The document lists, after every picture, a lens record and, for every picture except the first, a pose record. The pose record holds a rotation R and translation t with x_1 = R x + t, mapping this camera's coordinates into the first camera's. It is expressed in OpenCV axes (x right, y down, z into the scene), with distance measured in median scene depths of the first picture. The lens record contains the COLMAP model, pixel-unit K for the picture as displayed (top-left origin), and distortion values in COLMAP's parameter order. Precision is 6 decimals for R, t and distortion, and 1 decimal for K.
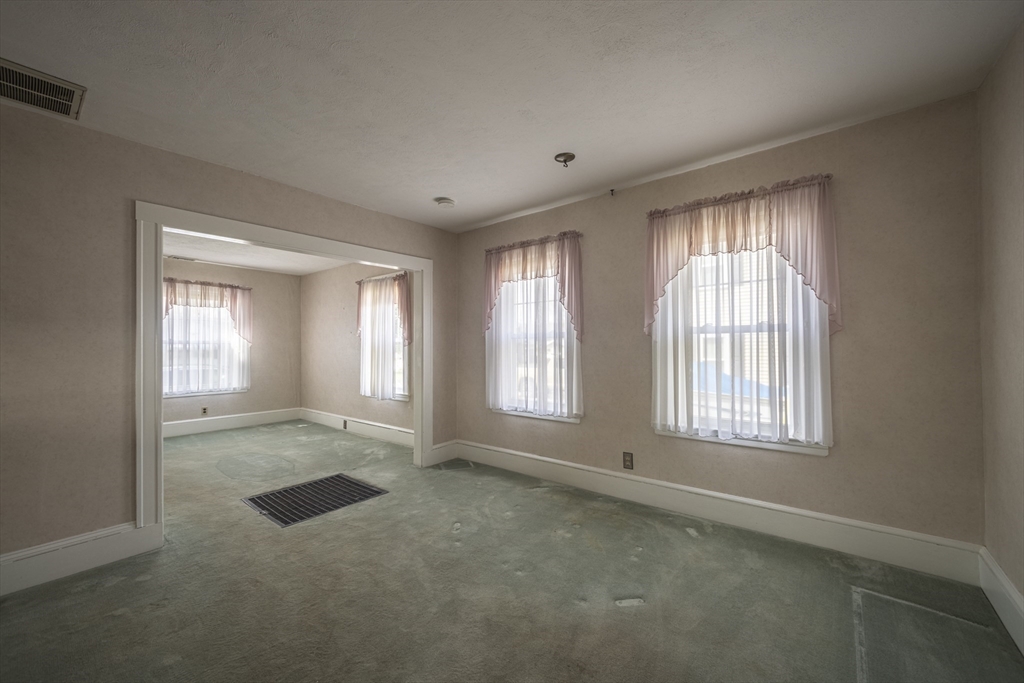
lens RADIAL K [[395.3, 0, 503.7], [0, 395.3, 342.6], [0, 0, 1]] dist [-0.000769, -0.000725]
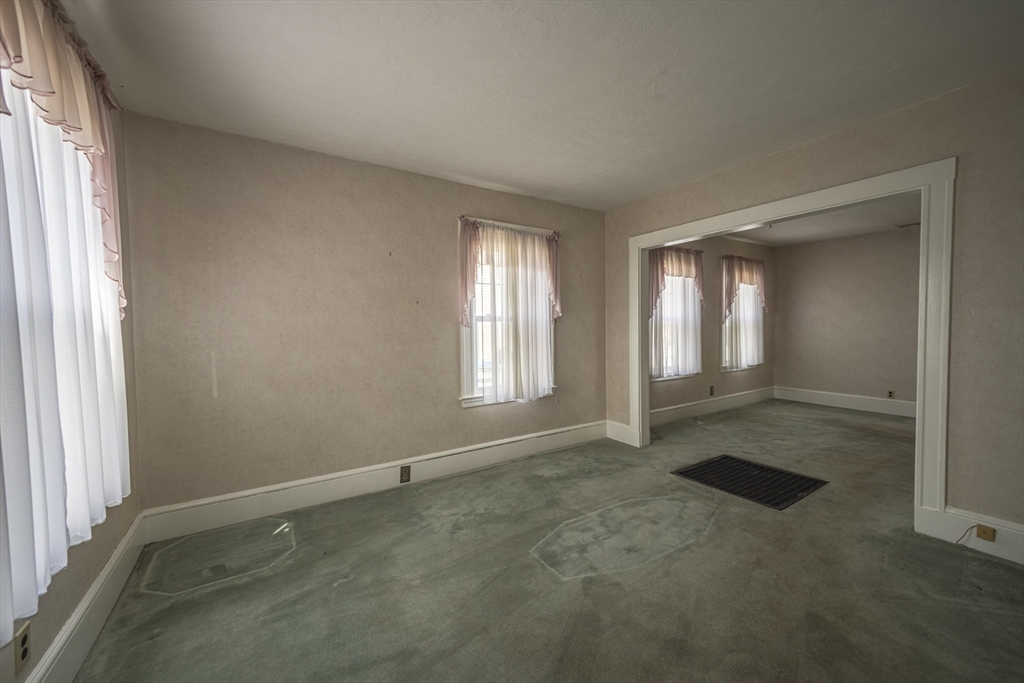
lens RADIAL K [[395.3, 0, 507.8], [0, 395.3, 351.5], [0, 0, 1]] dist [-0.000769, -0.000725]
pose [[0.296765, -0.047936, 0.953747, -0.863396], [0.004168, 0.998795, 0.048904, 0.015594], [-0.954942, -0.010537, 0.296607, 0.707372]]
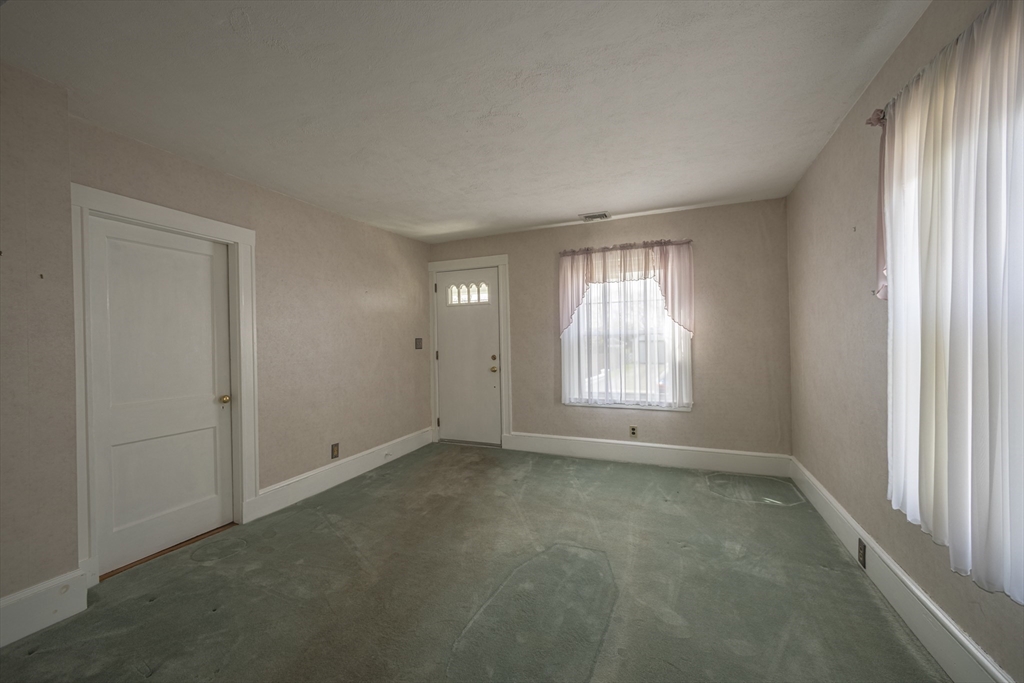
lens RADIAL K [[395.3, 0, 509.5], [0, 395.3, 345.5], [0, 0, 1]] dist [-0.000769, -0.000725]
pose [[0.281310, 0.002461, -0.959614, -0.151965], [0.025789, 0.999616, 0.010123, 0.009619], [0.959270, -0.027595, 0.281139, 0.601754]]
